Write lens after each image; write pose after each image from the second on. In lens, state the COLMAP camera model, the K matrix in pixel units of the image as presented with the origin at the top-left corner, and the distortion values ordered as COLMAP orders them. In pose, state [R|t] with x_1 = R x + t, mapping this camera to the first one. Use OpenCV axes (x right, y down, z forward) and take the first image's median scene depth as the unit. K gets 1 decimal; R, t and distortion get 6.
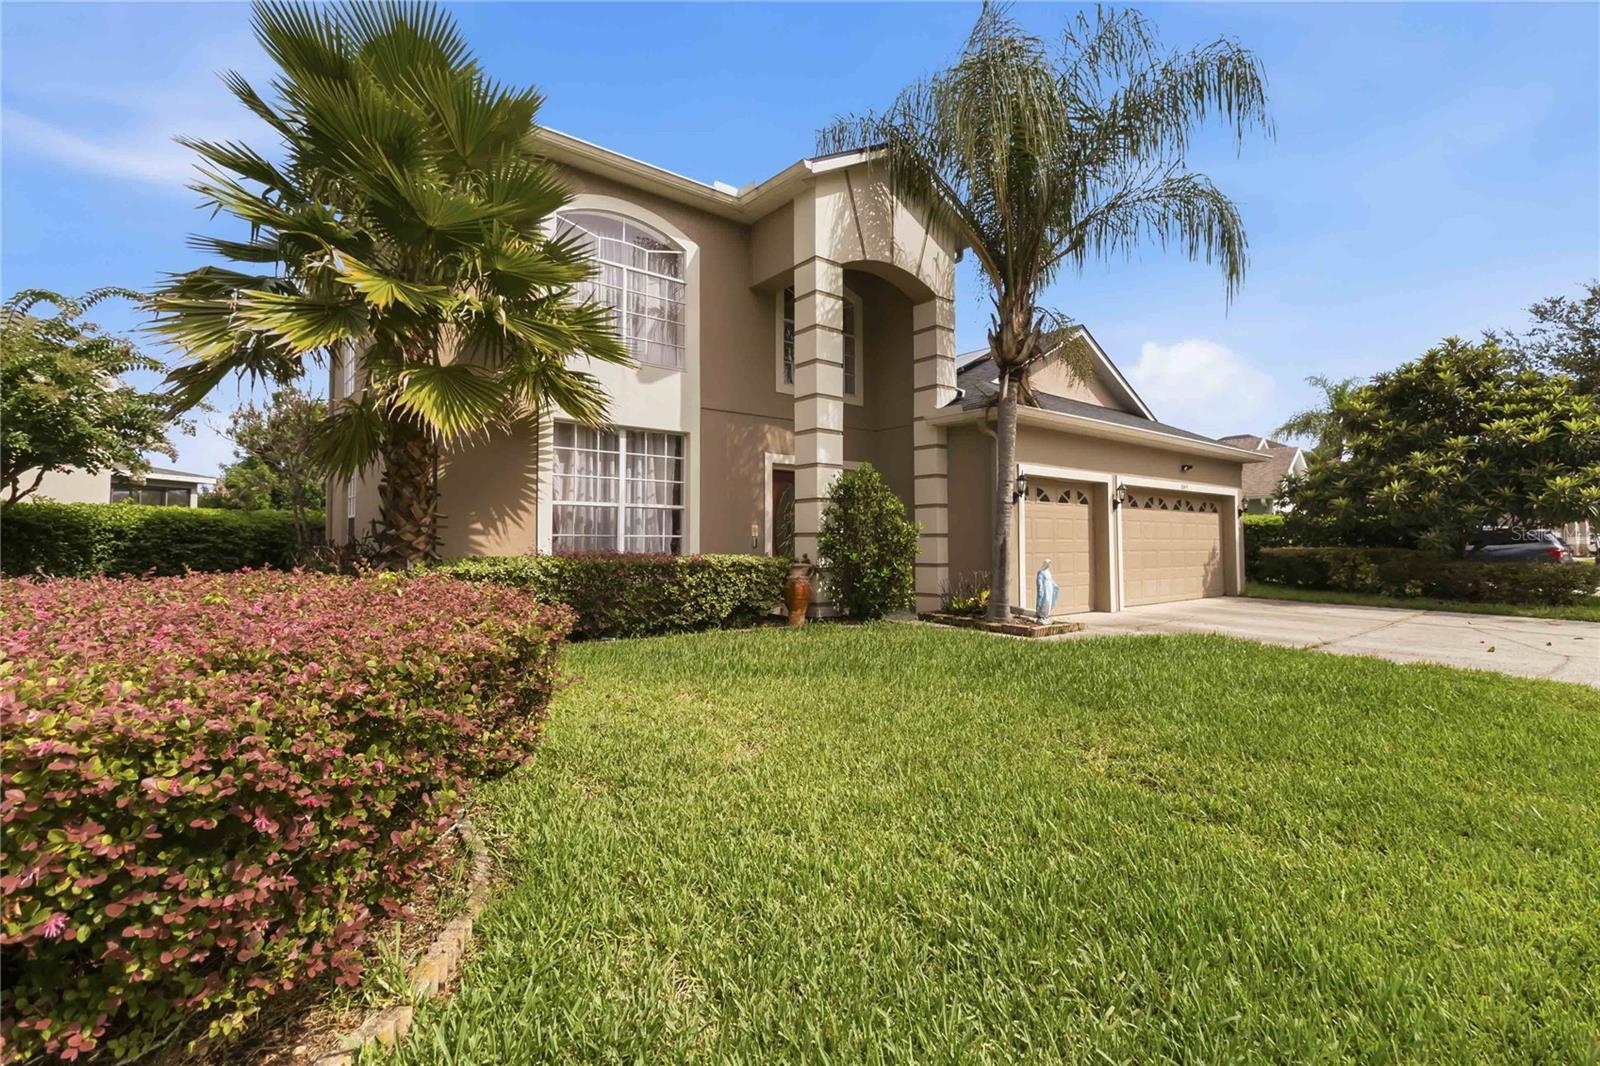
lens RADIAL K [[752.1, 0, 797.2], [0, 752.1, 520.2], [0, 0, 1]] dist [-0.005123, -0.002103]
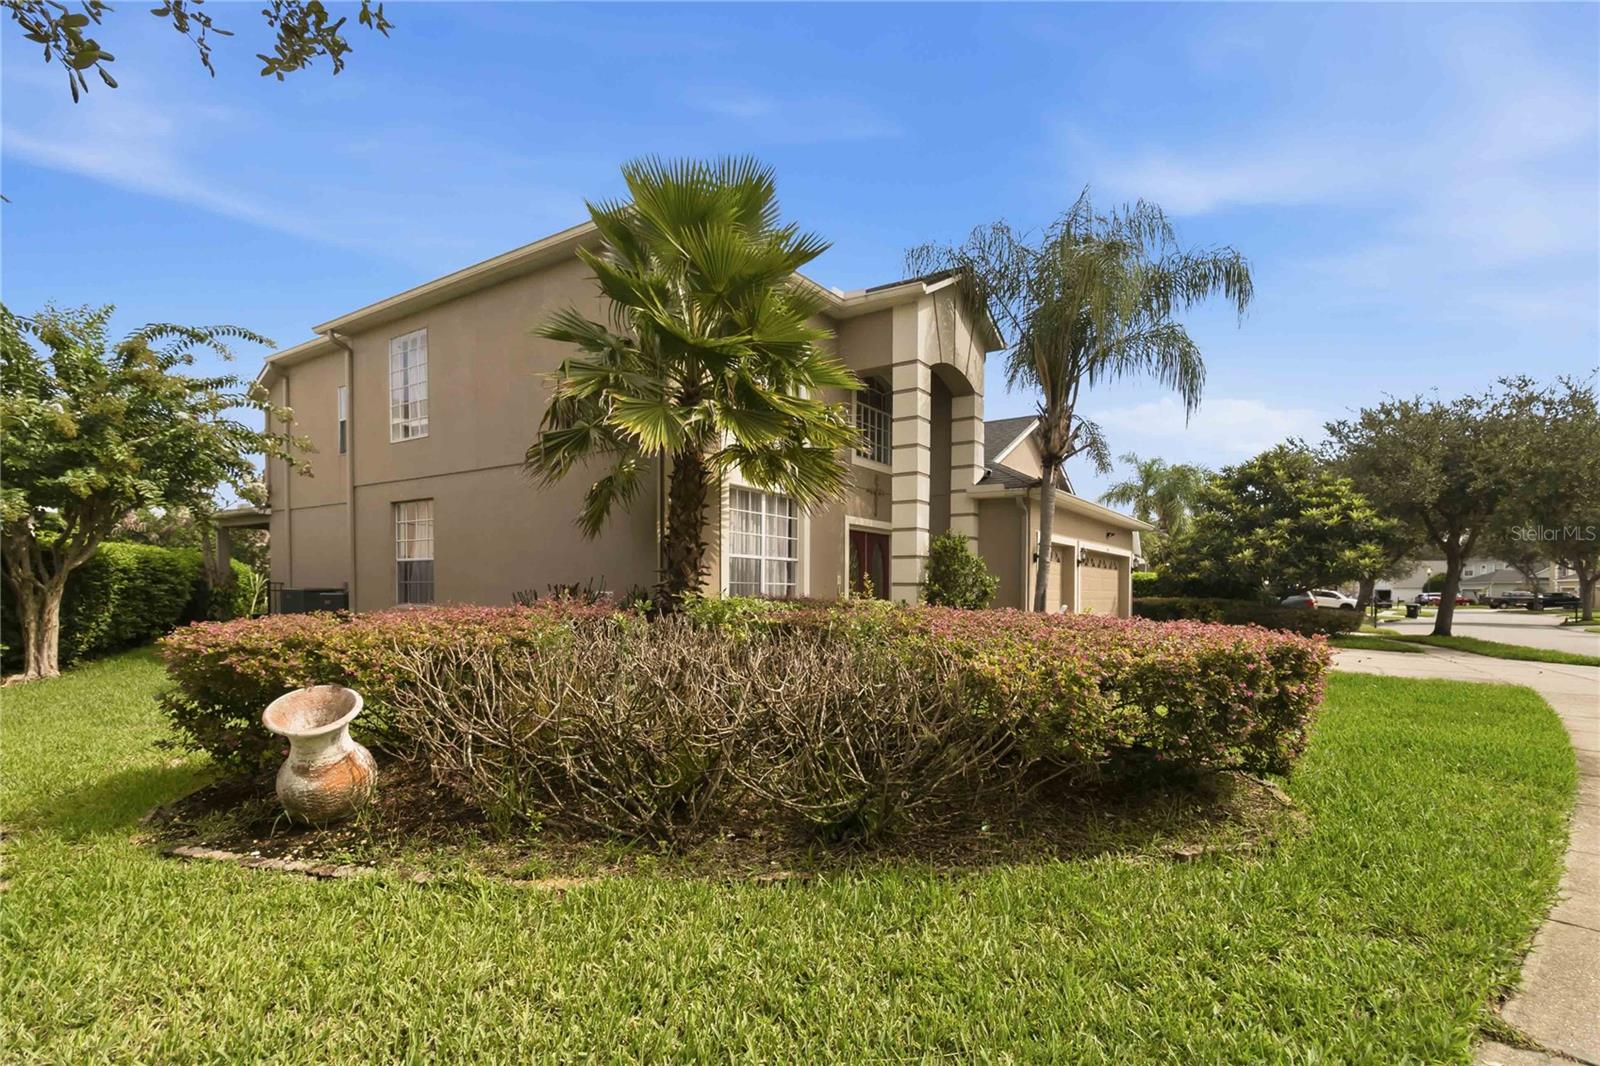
lens RADIAL K [[752.1, 0, 827.8], [0, 752.1, 622.3], [0, 0, 1]] dist [-0.005123, -0.002103]
pose [[0.962847, -0.000407, 0.270047, -0.351404], [-0.019869, 0.997182, 0.072344, -0.004539], [-0.269316, -0.075021, 0.960125, -0.141270]]
